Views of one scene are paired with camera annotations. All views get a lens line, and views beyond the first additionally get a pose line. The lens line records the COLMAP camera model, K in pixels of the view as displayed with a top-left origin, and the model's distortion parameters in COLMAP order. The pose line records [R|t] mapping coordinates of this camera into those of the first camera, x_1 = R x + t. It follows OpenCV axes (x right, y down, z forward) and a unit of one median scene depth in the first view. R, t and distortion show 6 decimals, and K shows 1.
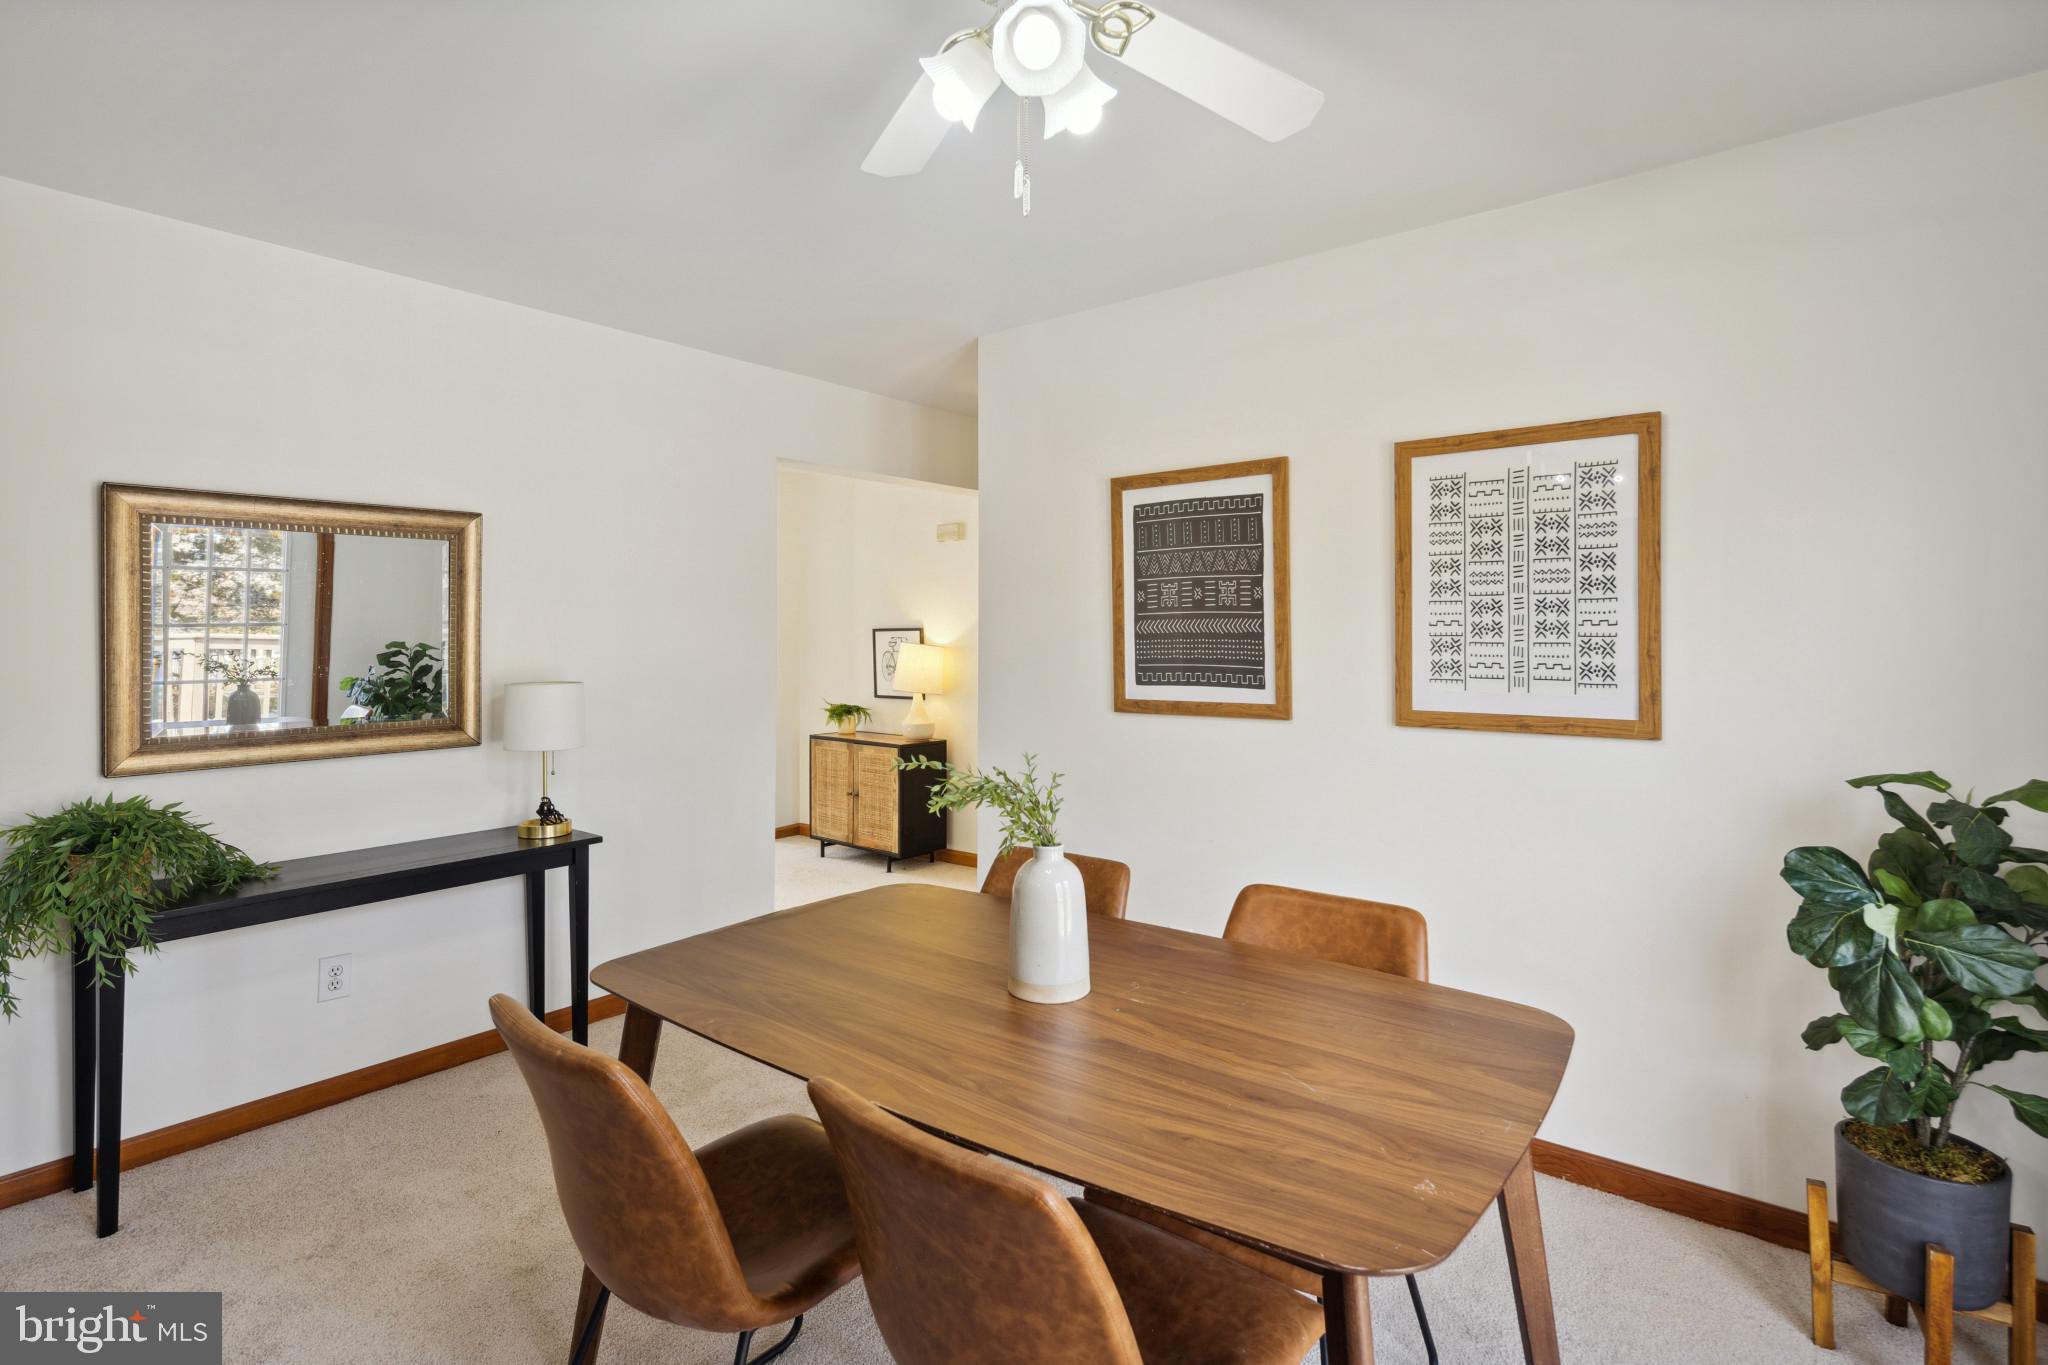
lens RADIAL K [[1005.2, 0, 1029.8], [0, 1005.2, 640.9], [0, 0, 1]] dist [0.002598, -0.002601]
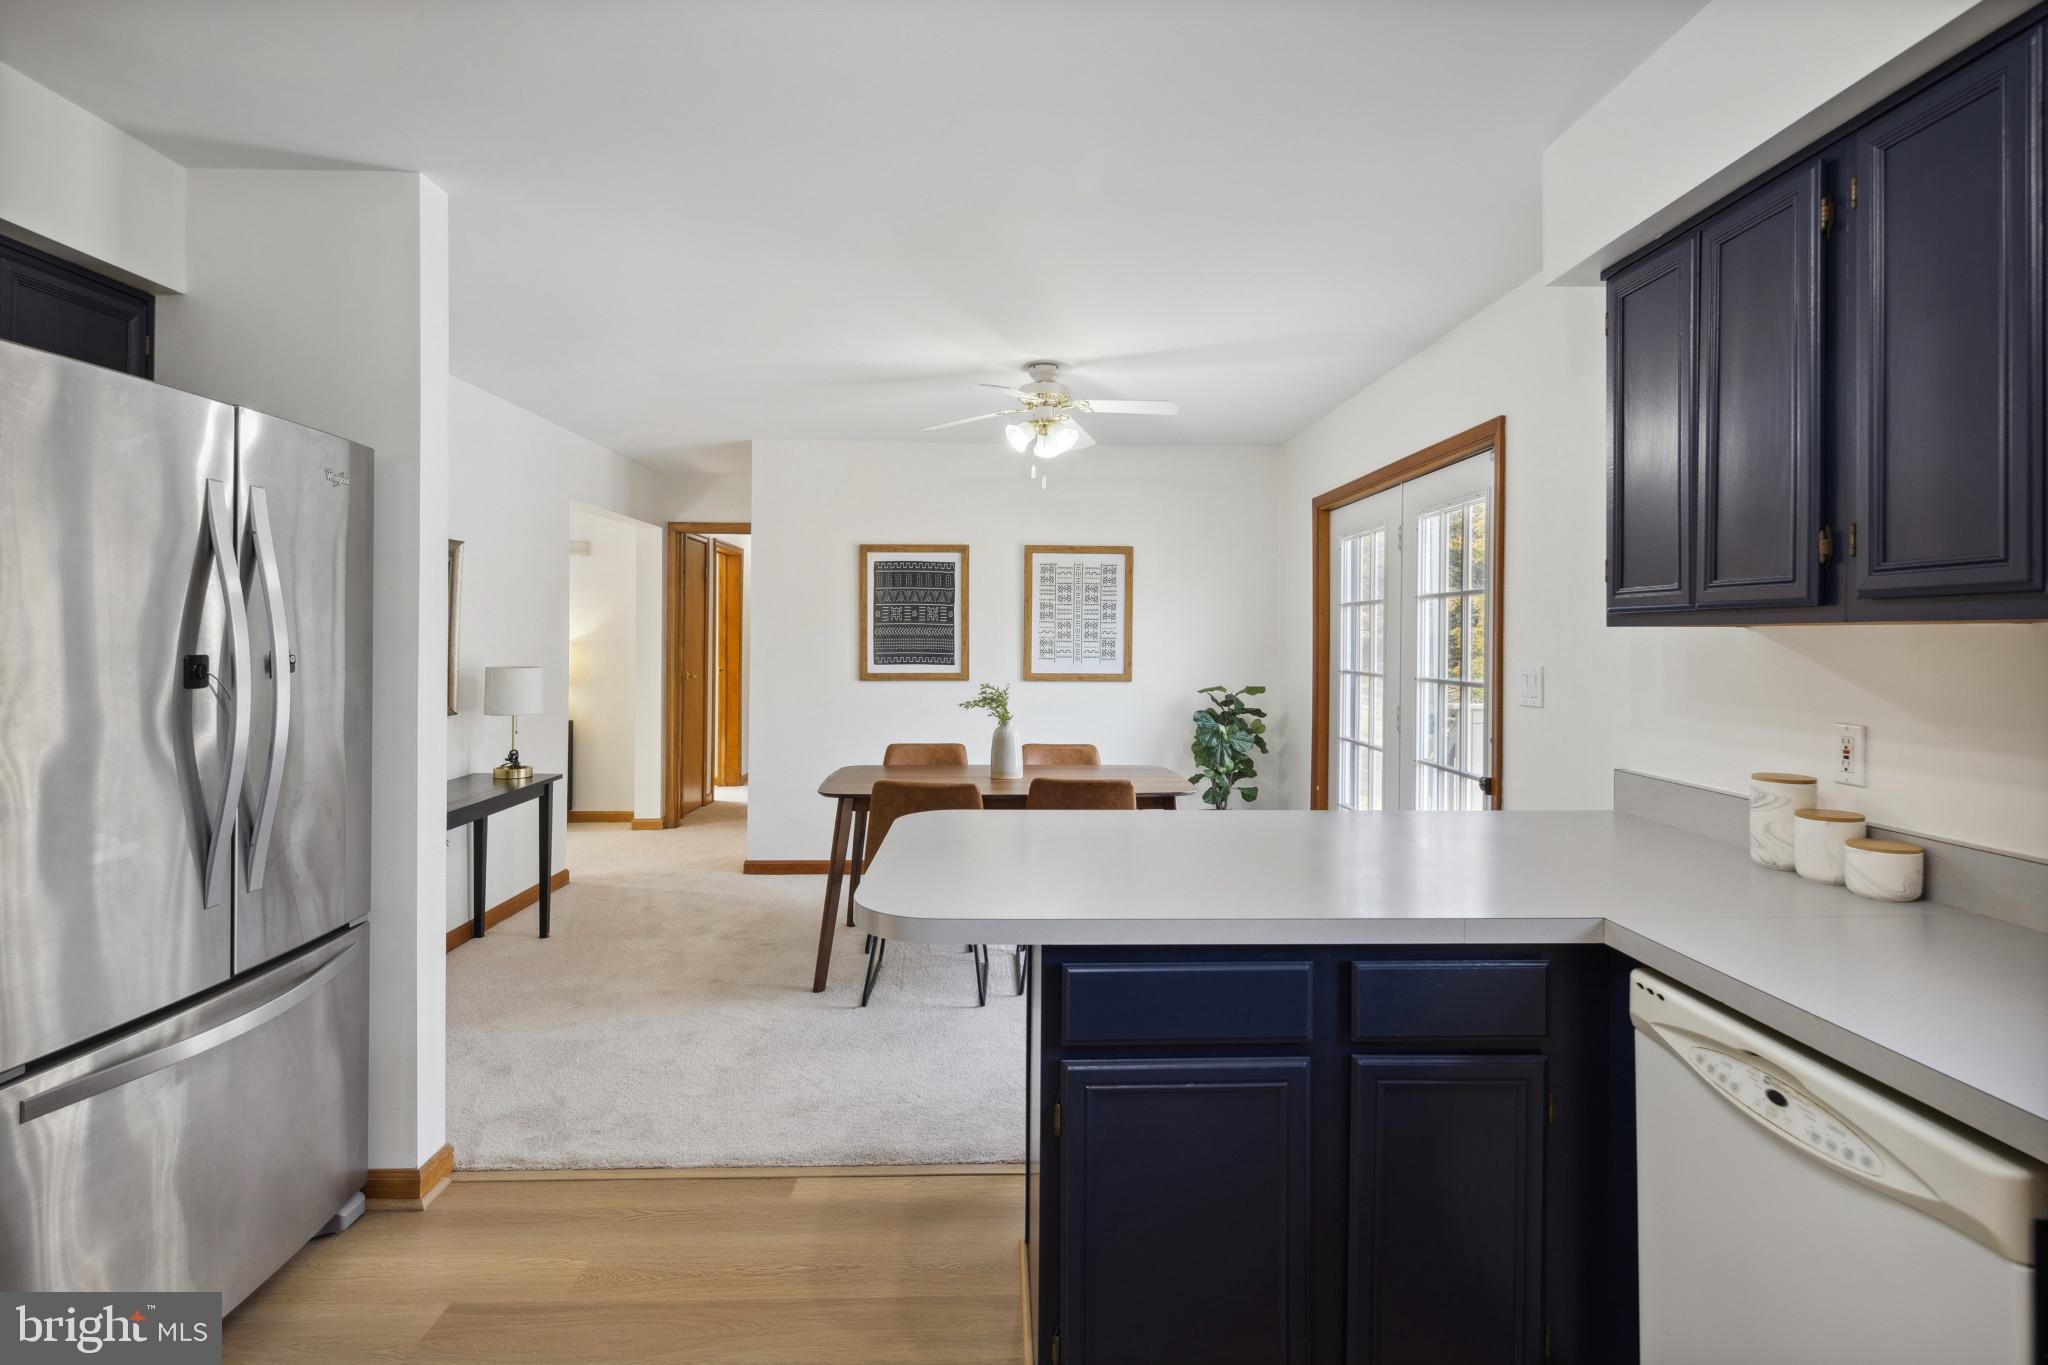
lens RADIAL K [[1005.2, 0, 1029.8], [0, 1005.2, 640.9], [0, 0, 1]] dist [0.002598, -0.002601]
pose [[0.762971, 0.000279, 0.646432, -0.989848], [-0.004500, 0.999978, 0.004880, -0.008622], [-0.646417, -0.006632, 0.762956, -0.606997]]
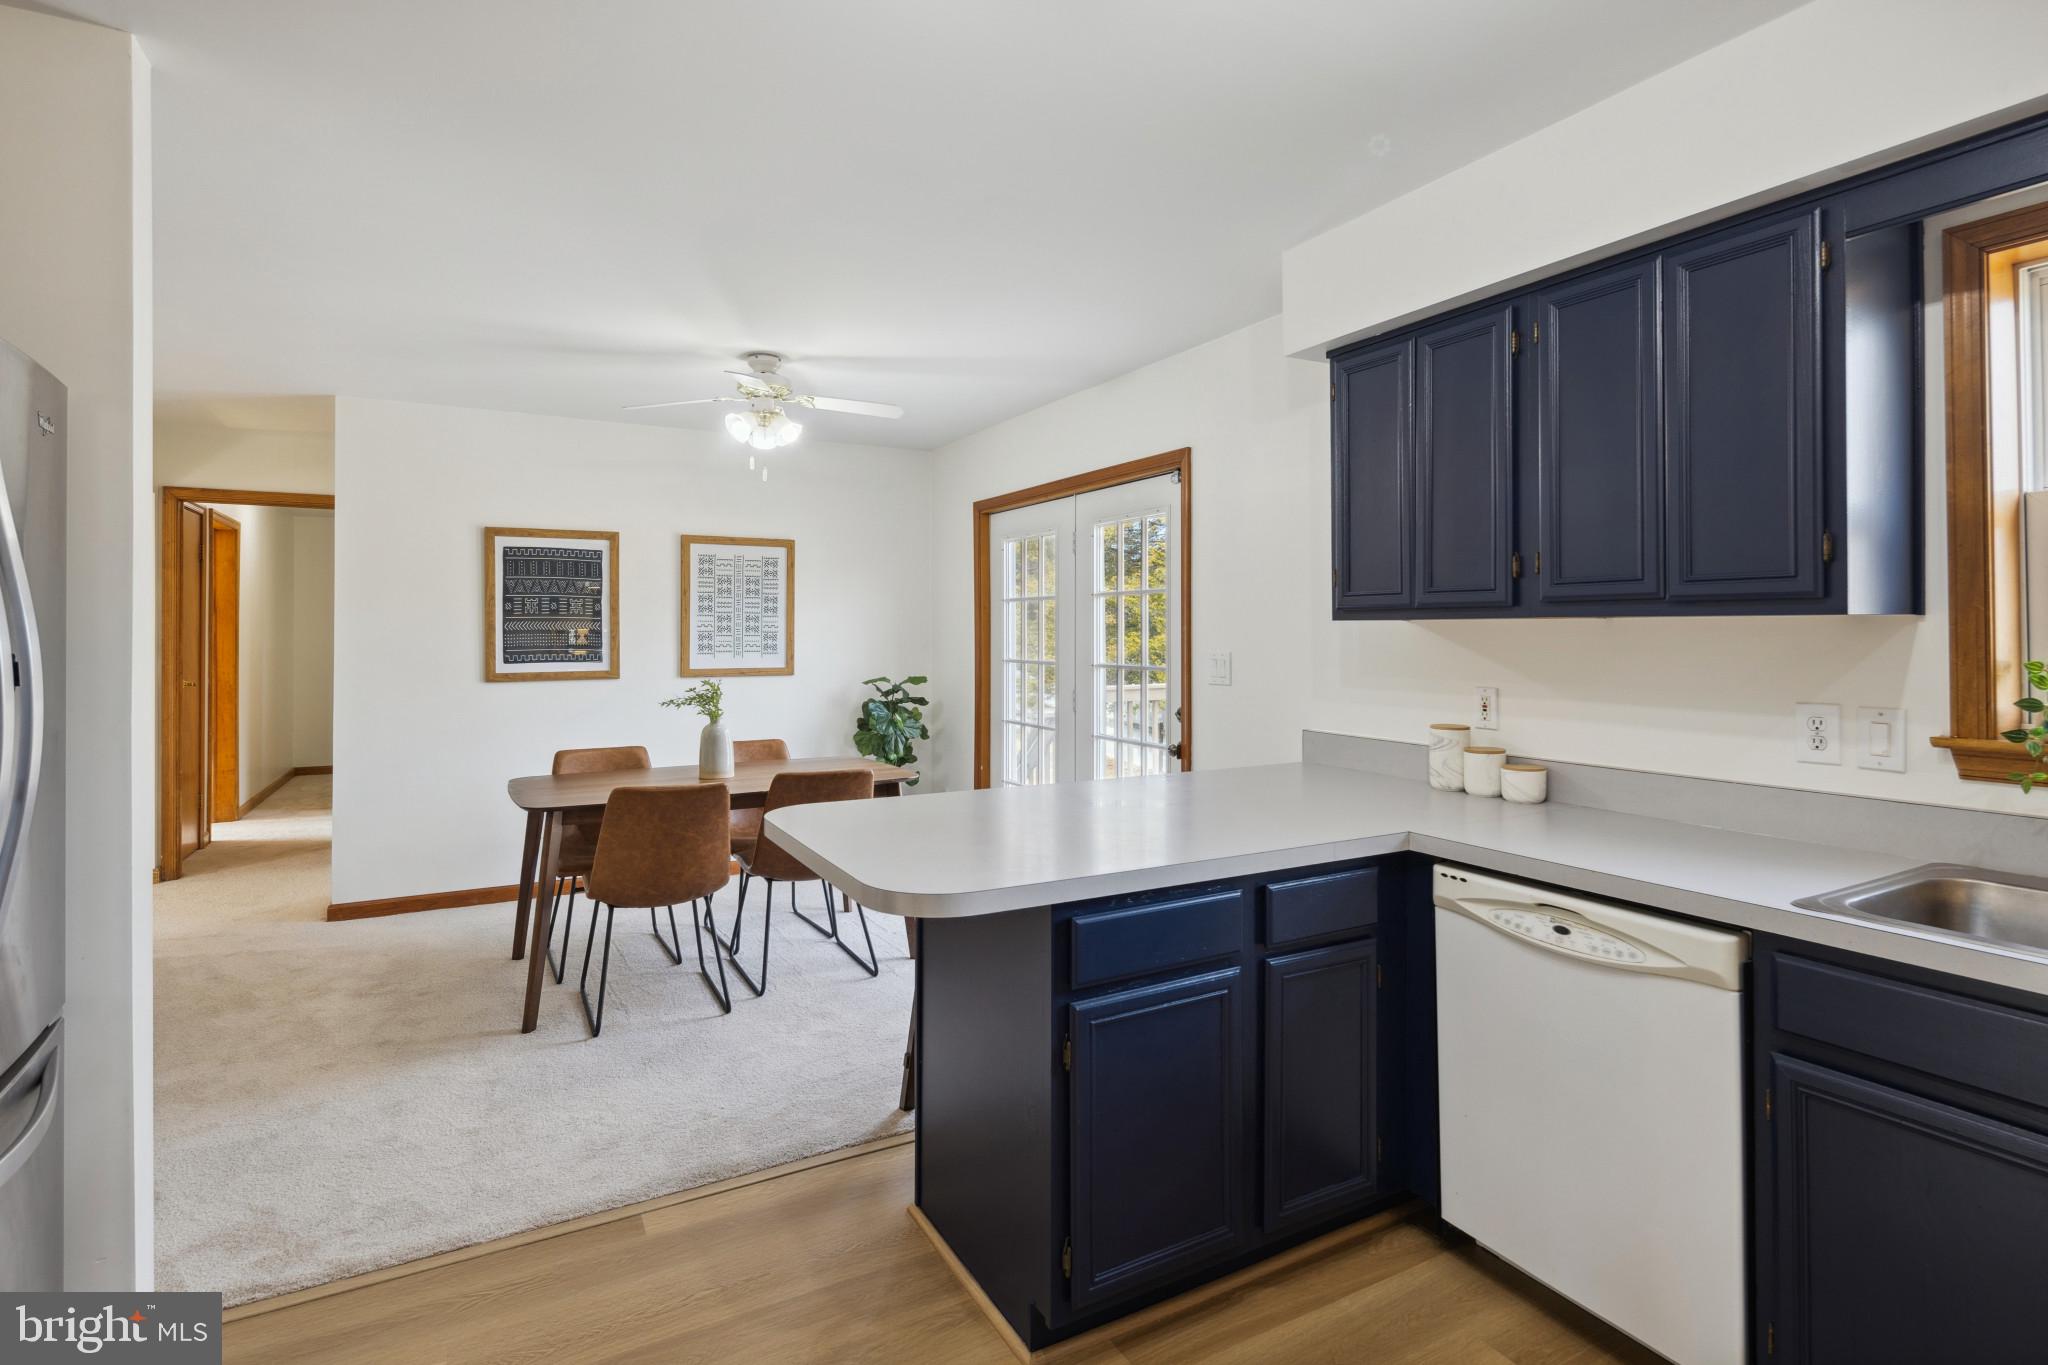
lens RADIAL K [[1009.4, 0, 1026.9], [0, 1009.4, 628.7], [0, 0, 1]] dist [0.009909, -0.007633]
pose [[0.384689, 0.000077, 0.923046, -1.231863], [0.001420, 0.999999, -0.000676, -0.009010], [-0.923045, 0.001571, 0.384688, -0.400844]]
